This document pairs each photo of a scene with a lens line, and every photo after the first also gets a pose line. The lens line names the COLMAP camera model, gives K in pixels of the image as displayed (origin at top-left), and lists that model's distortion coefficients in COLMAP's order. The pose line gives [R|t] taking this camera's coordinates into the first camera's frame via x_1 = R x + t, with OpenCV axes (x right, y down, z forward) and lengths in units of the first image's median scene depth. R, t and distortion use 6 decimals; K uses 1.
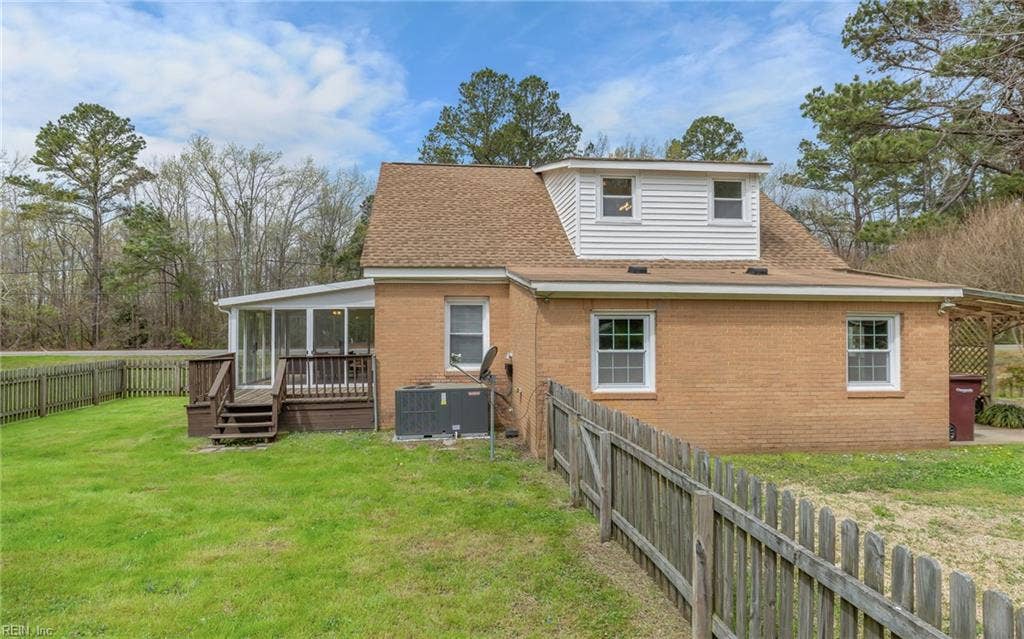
lens RADIAL K [[618.7, 0, 512.0], [0, 618.7, 319.5], [0, 0, 1]] dist [-0.000708, -0.000489]
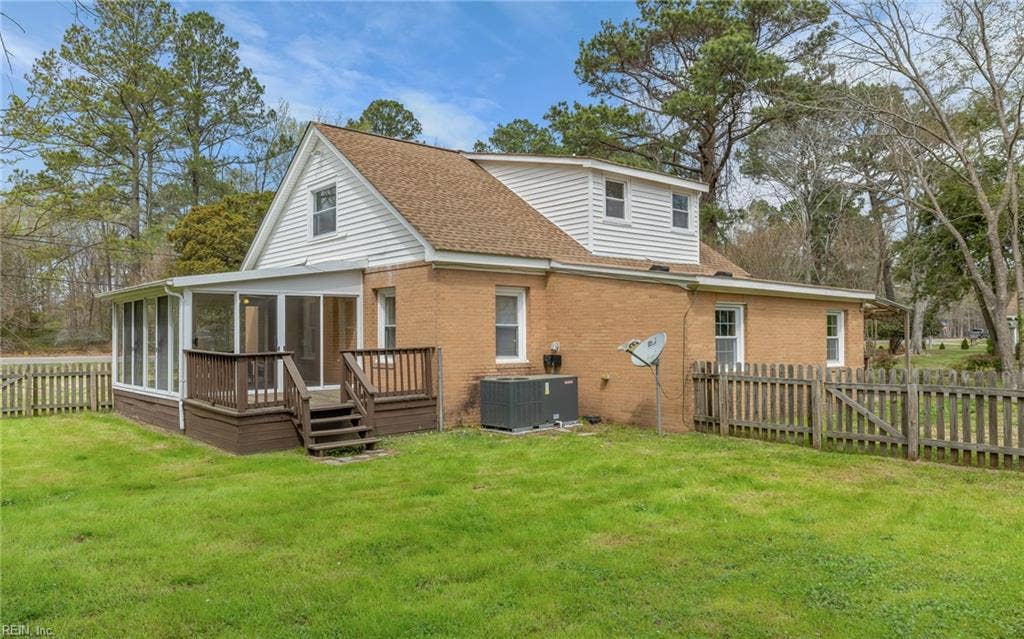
lens RADIAL K [[719.6, 0, 512.0], [0, 719.6, 319.5], [0, 0, 1]] dist [-0.002019, -0.002503]
pose [[0.832371, 0.011272, 0.554105, -0.676317], [-0.008207, 0.999934, -0.008012, 0.022845], [-0.554158, 0.002122, 0.832408, 0.057753]]
